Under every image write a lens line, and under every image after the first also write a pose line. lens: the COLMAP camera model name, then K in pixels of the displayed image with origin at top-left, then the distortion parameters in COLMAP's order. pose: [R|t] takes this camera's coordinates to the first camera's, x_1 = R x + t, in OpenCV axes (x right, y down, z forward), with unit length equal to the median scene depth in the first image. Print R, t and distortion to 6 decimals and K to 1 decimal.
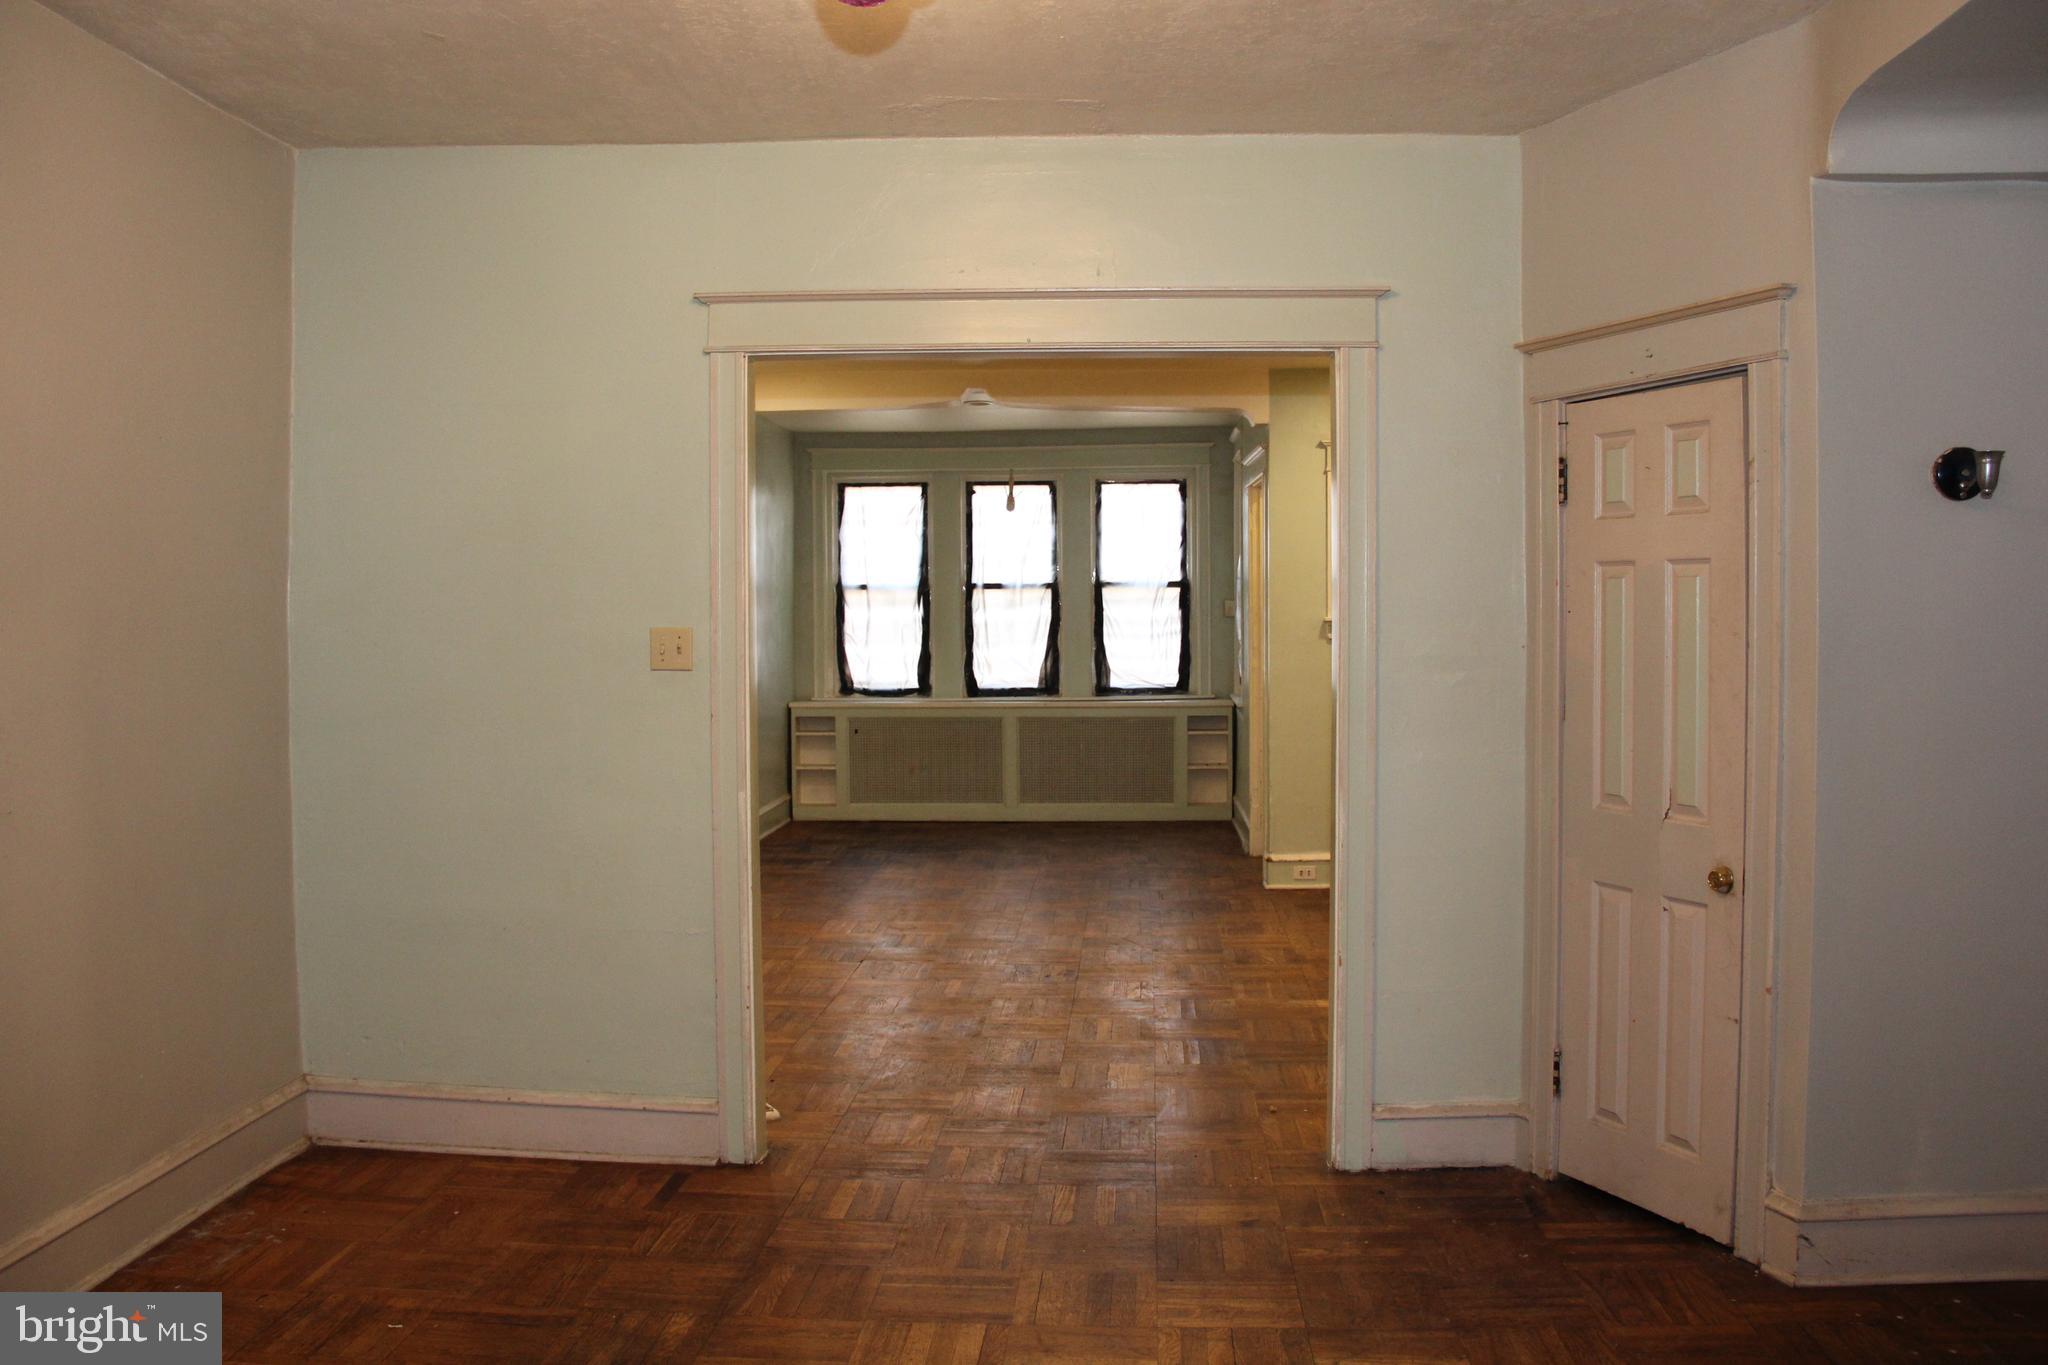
lens RADIAL K [[1721.3, 0, 1024.0], [0, 1721.3, 682.5], [0, 0, 1]] dist [-0.173885, 0.142491]
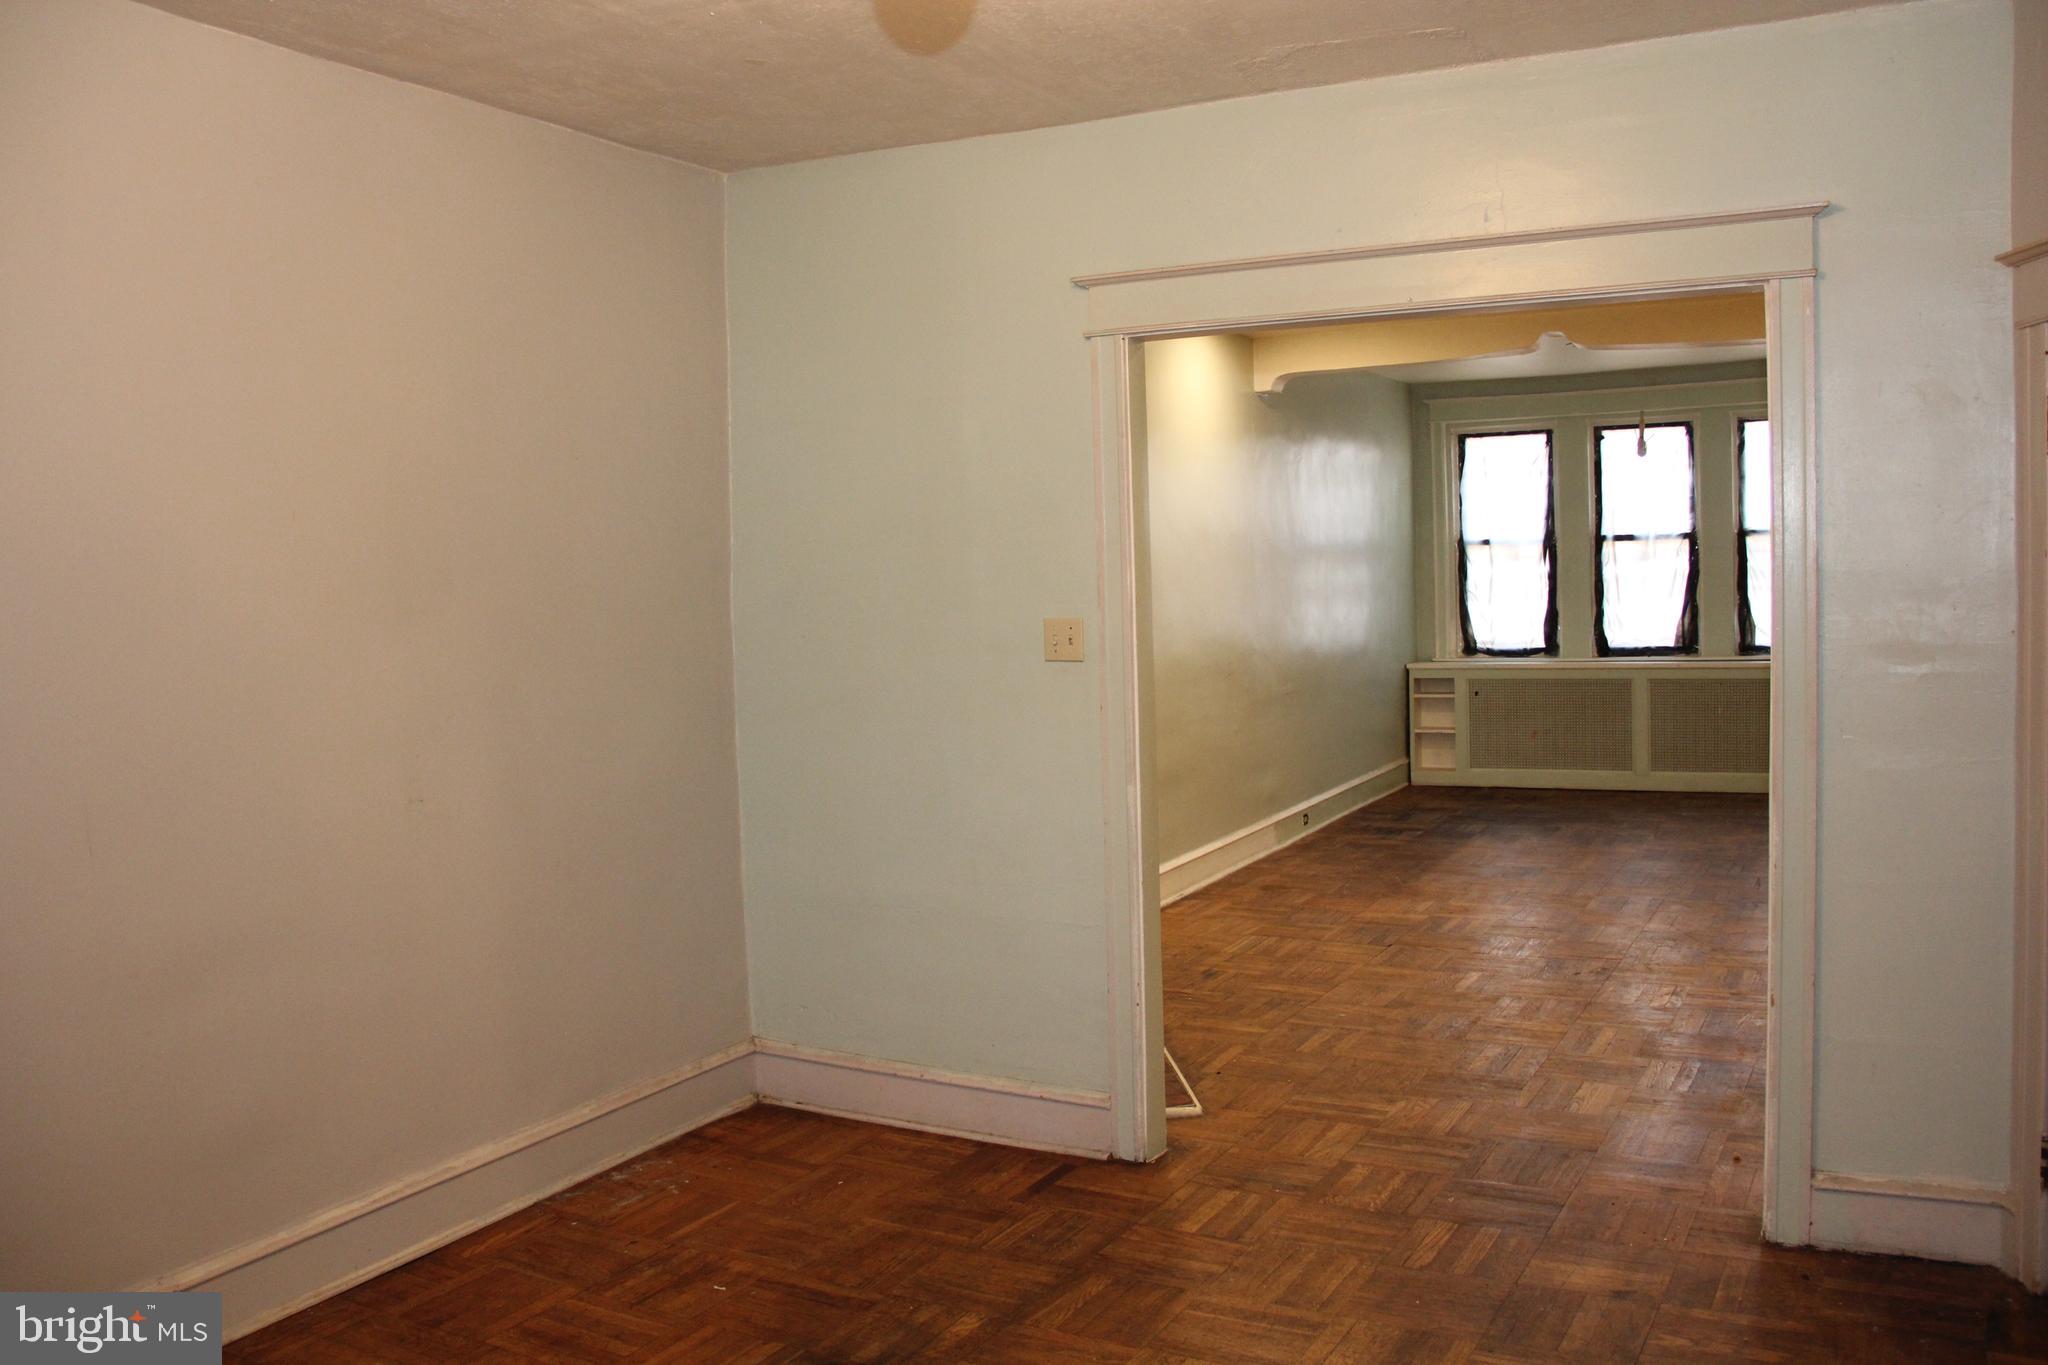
lens RADIAL K [[1721.3, 0, 1024.0], [0, 1721.3, 682.5], [0, 0, 1]] dist [-0.173885, 0.142491]
pose [[0.904099, 0.002526, -0.427316, 0.197998], [0.012130, 0.999428, 0.031572, -0.026477], [0.427151, -0.033727, 0.903551, 0.086951]]
